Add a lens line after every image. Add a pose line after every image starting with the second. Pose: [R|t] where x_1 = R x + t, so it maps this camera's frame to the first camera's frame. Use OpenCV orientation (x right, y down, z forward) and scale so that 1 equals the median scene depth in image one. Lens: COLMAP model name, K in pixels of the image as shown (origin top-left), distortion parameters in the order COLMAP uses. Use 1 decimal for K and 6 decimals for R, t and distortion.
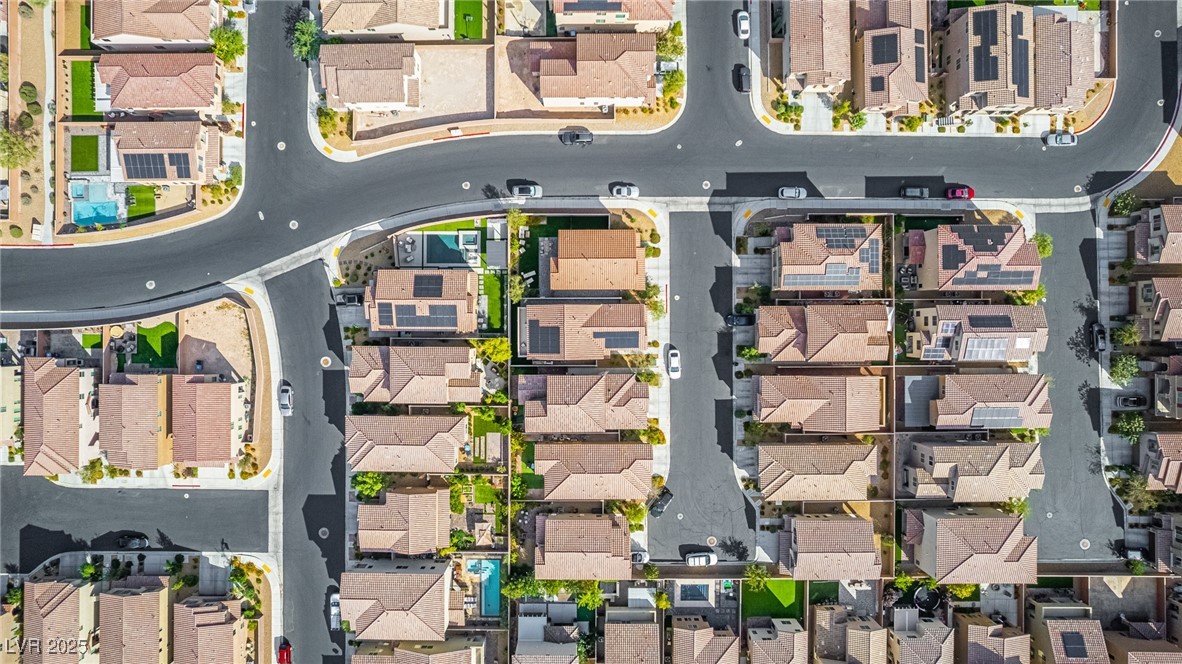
lens RADIAL K [[754.2, 0, 595.2], [0, 754.2, 334.3], [0, 0, 1]] dist [-0.076696, 0.061330]
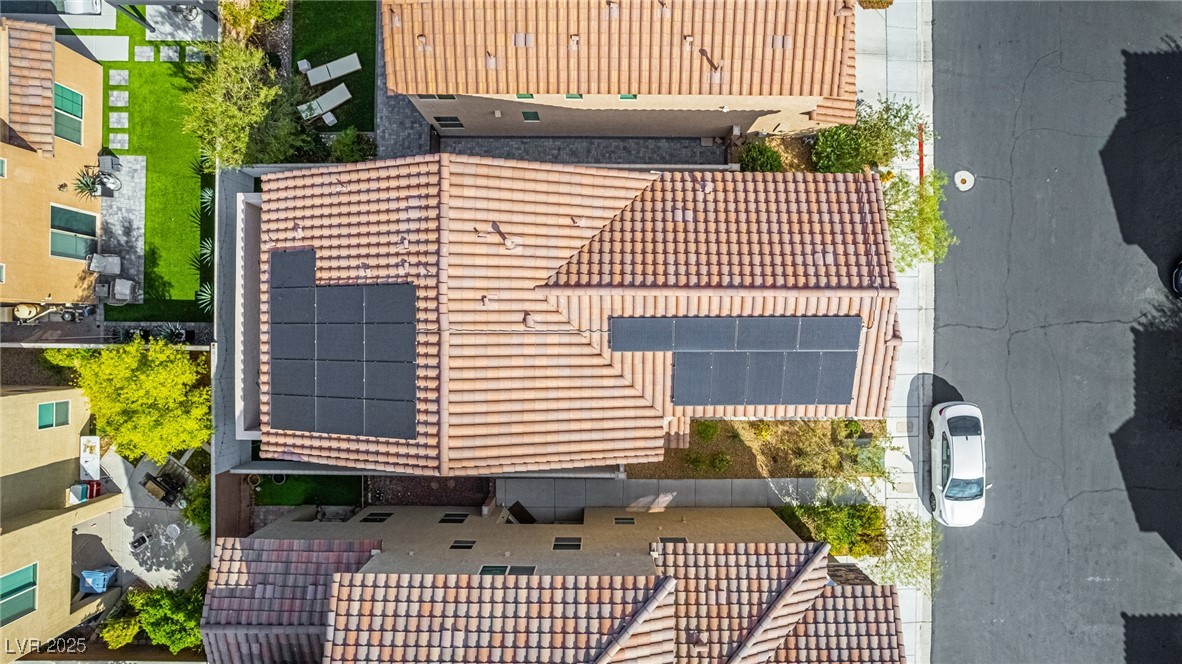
lens RADIAL K [[754.2, 0, 595.2], [0, 754.2, 334.3], [0, 0, 1]] dist [-0.076696, 0.061330]
pose [[0.999858, 0.009956, -0.013576, -0.003335], [-0.009991, 0.999947, -0.002485, 0.001374], [0.013551, 0.002620, 0.999905, 0.780531]]
